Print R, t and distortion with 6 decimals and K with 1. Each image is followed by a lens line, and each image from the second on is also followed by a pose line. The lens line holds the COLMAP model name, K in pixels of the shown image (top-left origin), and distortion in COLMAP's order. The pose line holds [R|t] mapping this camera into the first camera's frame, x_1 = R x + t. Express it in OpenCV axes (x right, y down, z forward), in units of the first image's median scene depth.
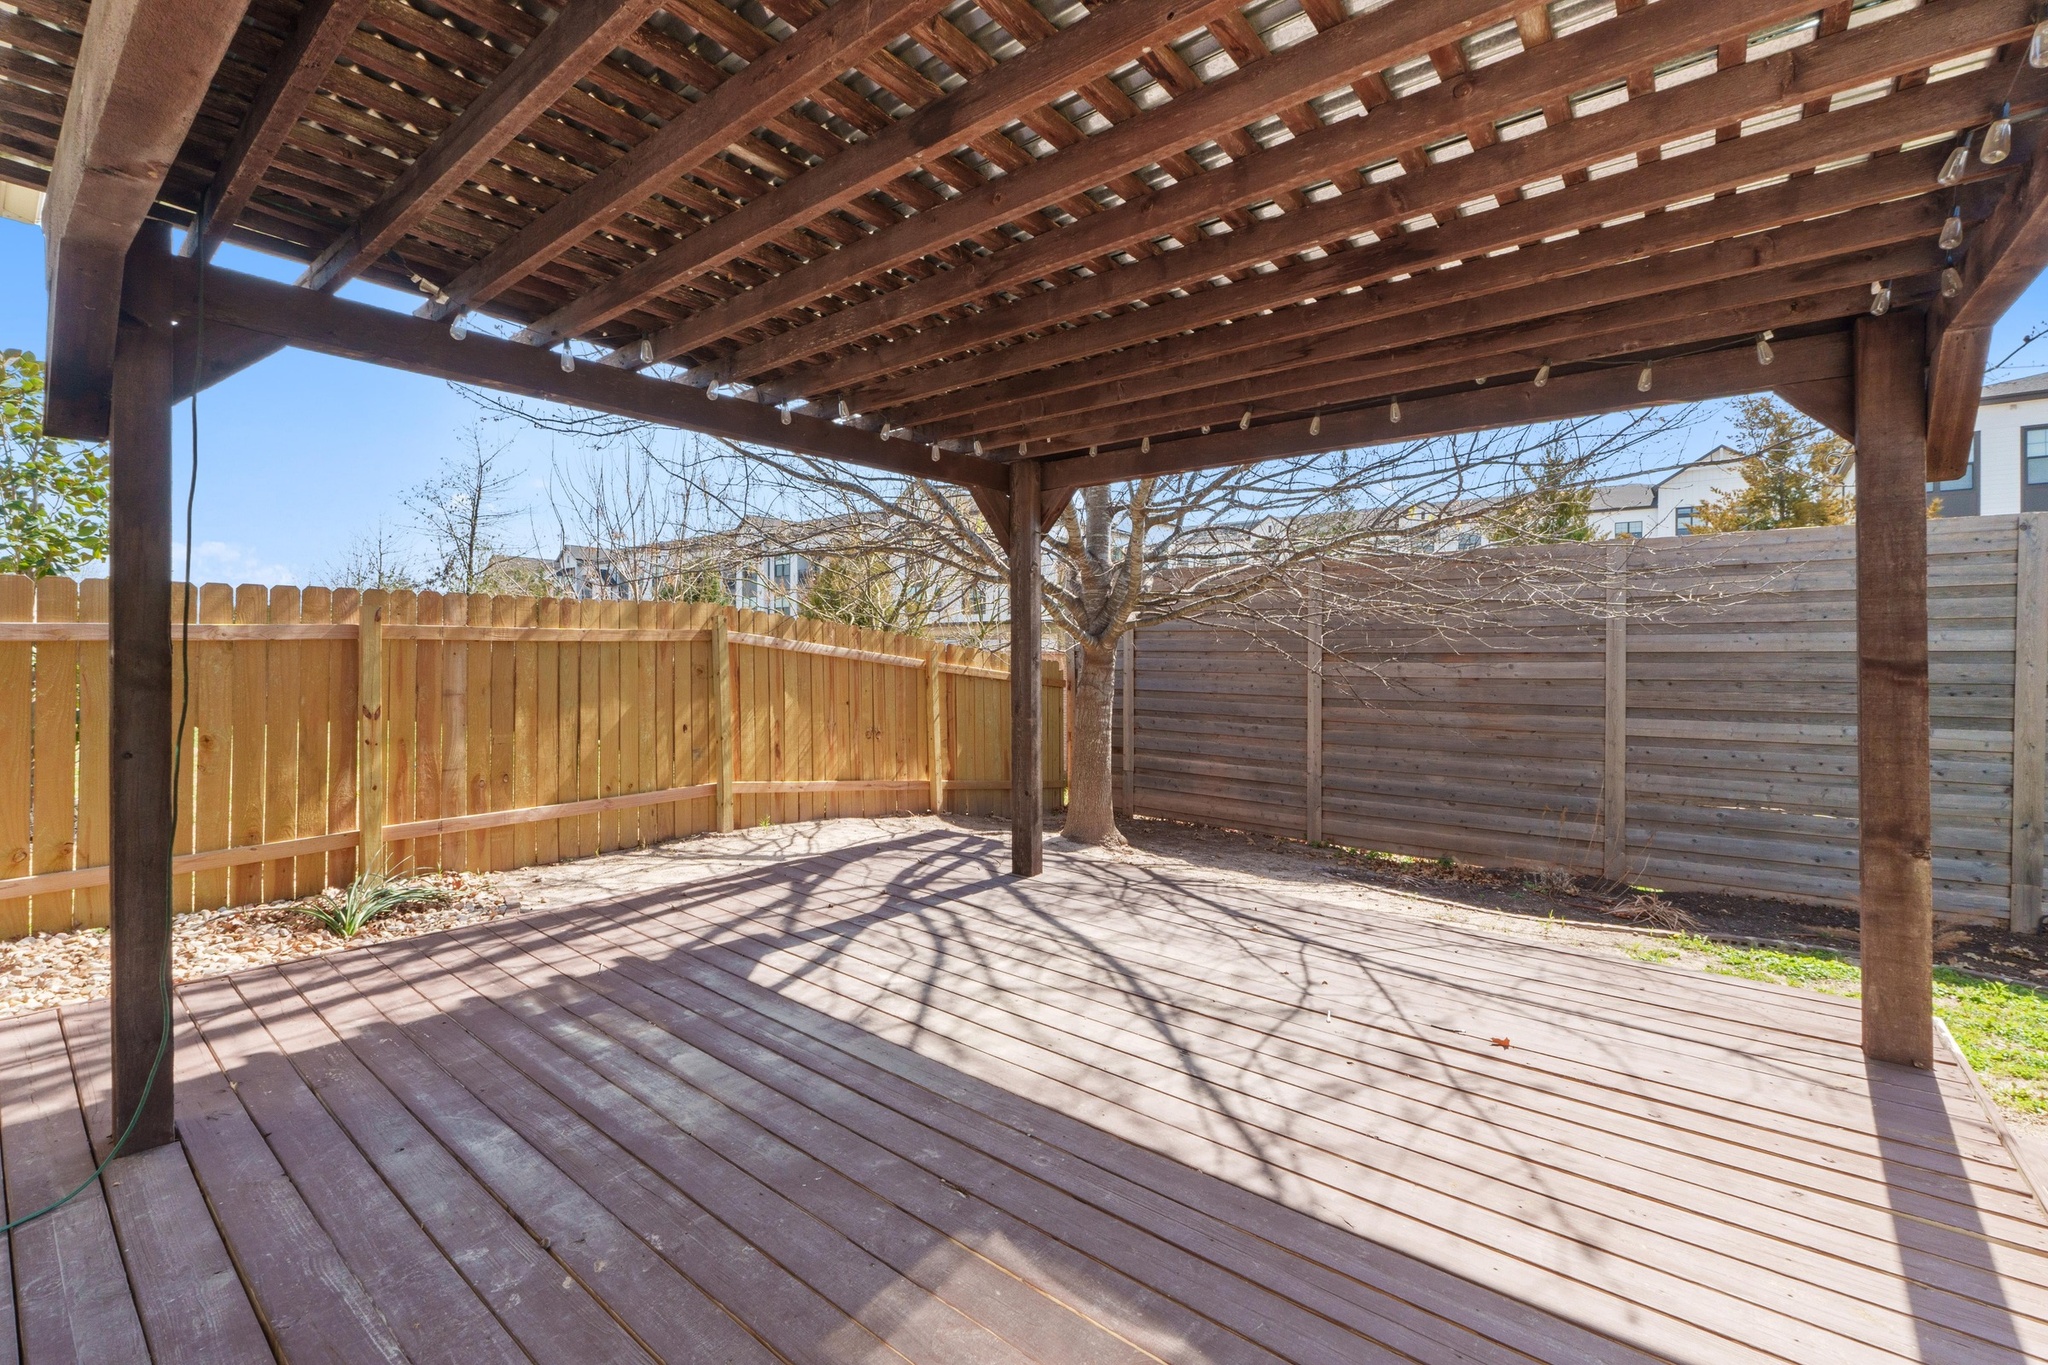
lens RADIAL K [[887.2, 0, 1027.5], [0, 887.2, 663.2], [0, 0, 1]] dist [-0.004541, 0.000437]
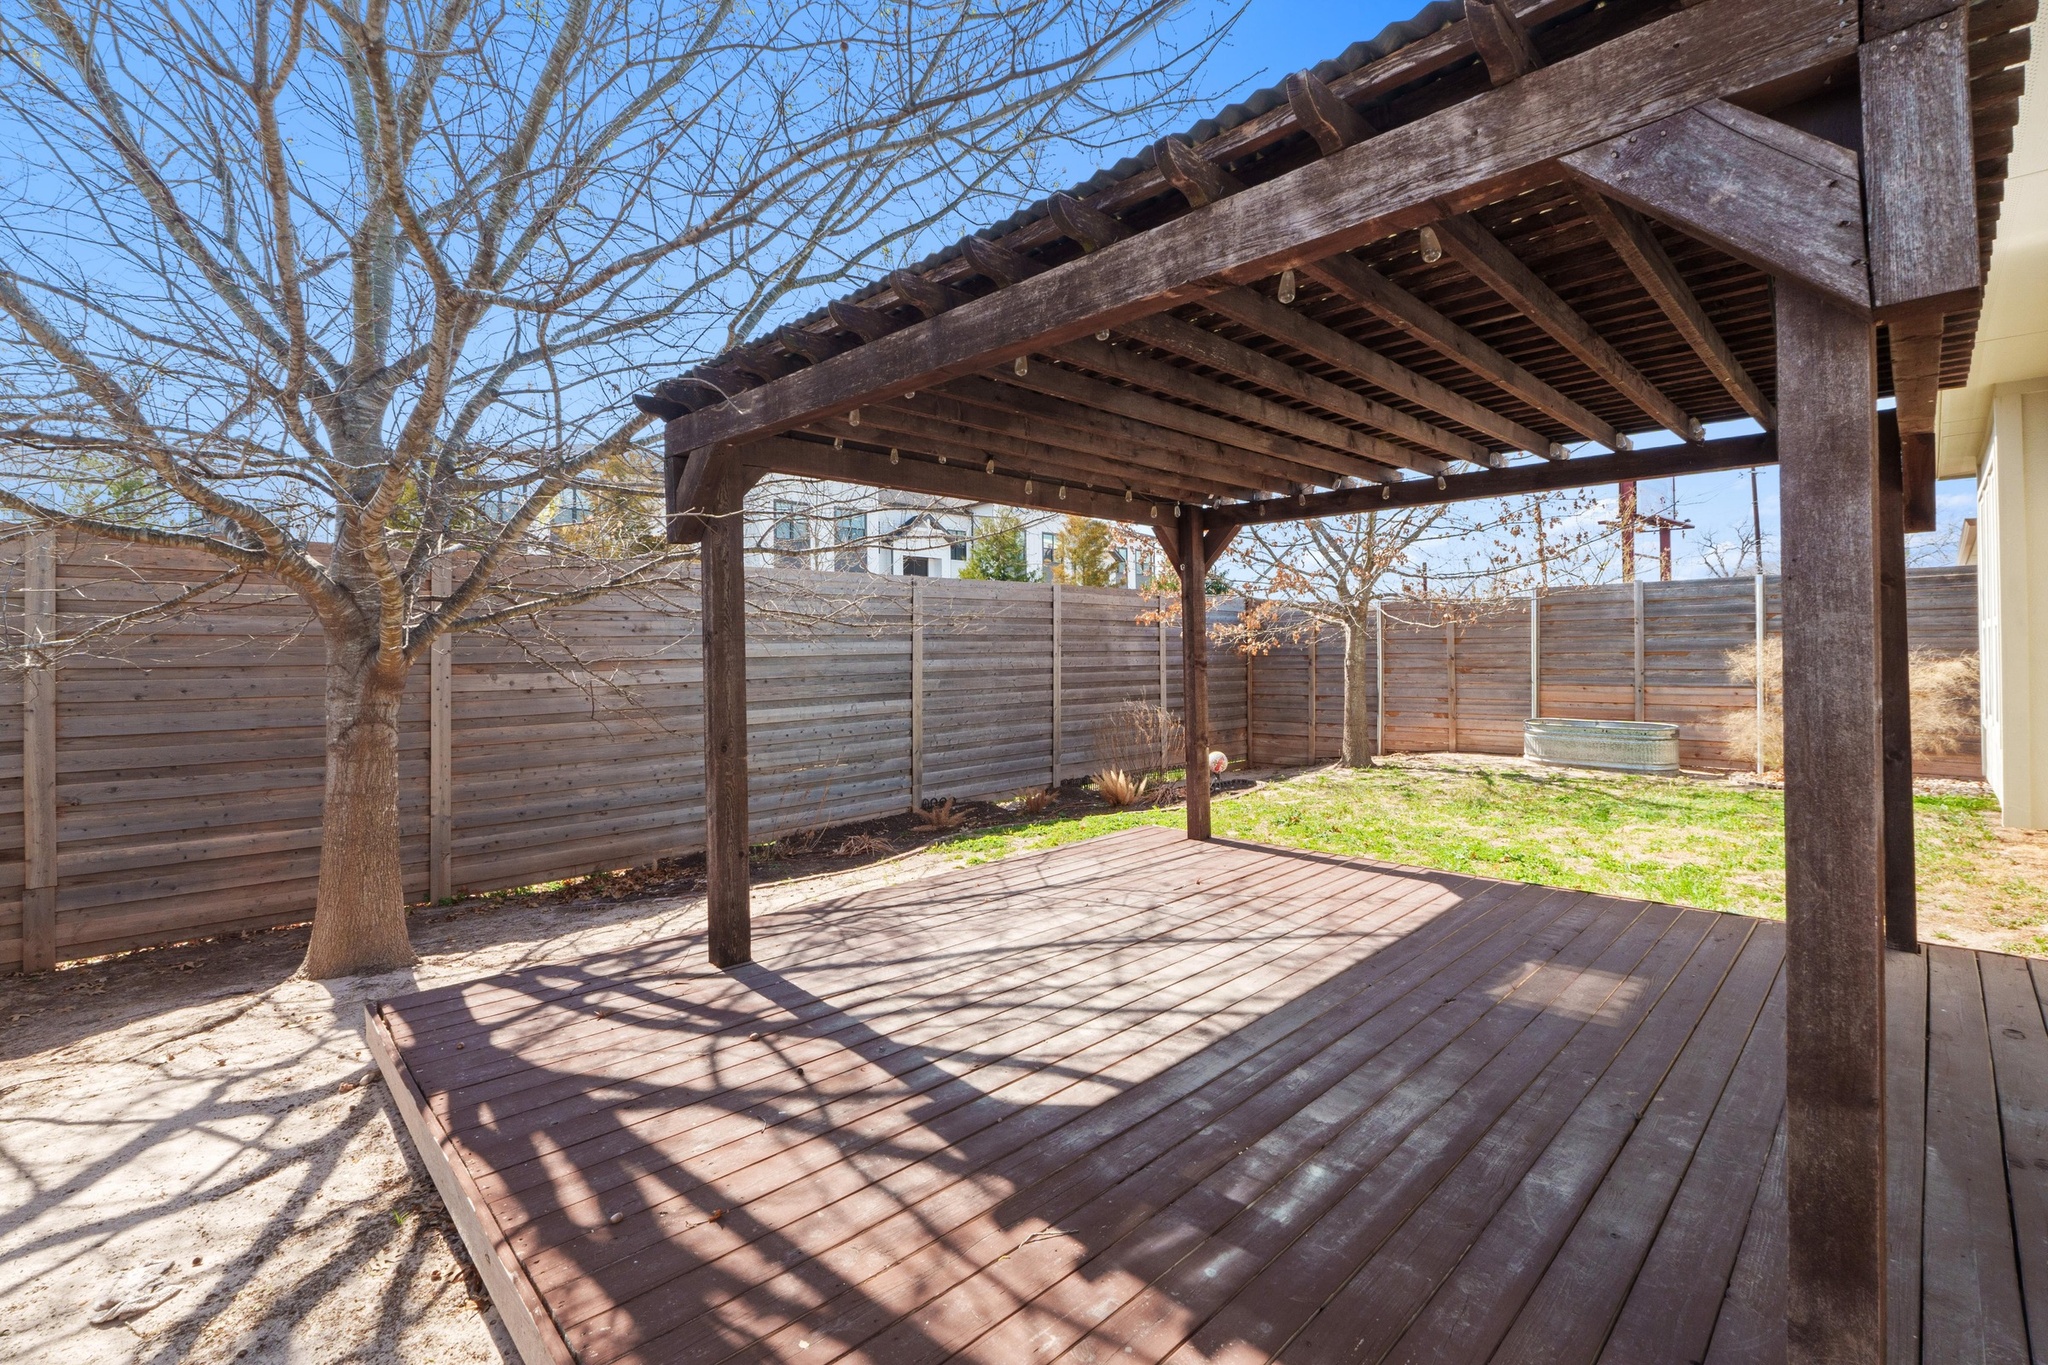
lens RADIAL K [[903.5, 0, 1028.7], [0, 903.5, 644.7], [0, 0, 1]] dist [-0.003044, -0.001685]
pose [[0.103346, -0.001106, 0.994645, -1.051332], [0.022953, 0.999736, -0.001274, -0.039317], [-0.994381, 0.022962, 0.103344, 0.928550]]
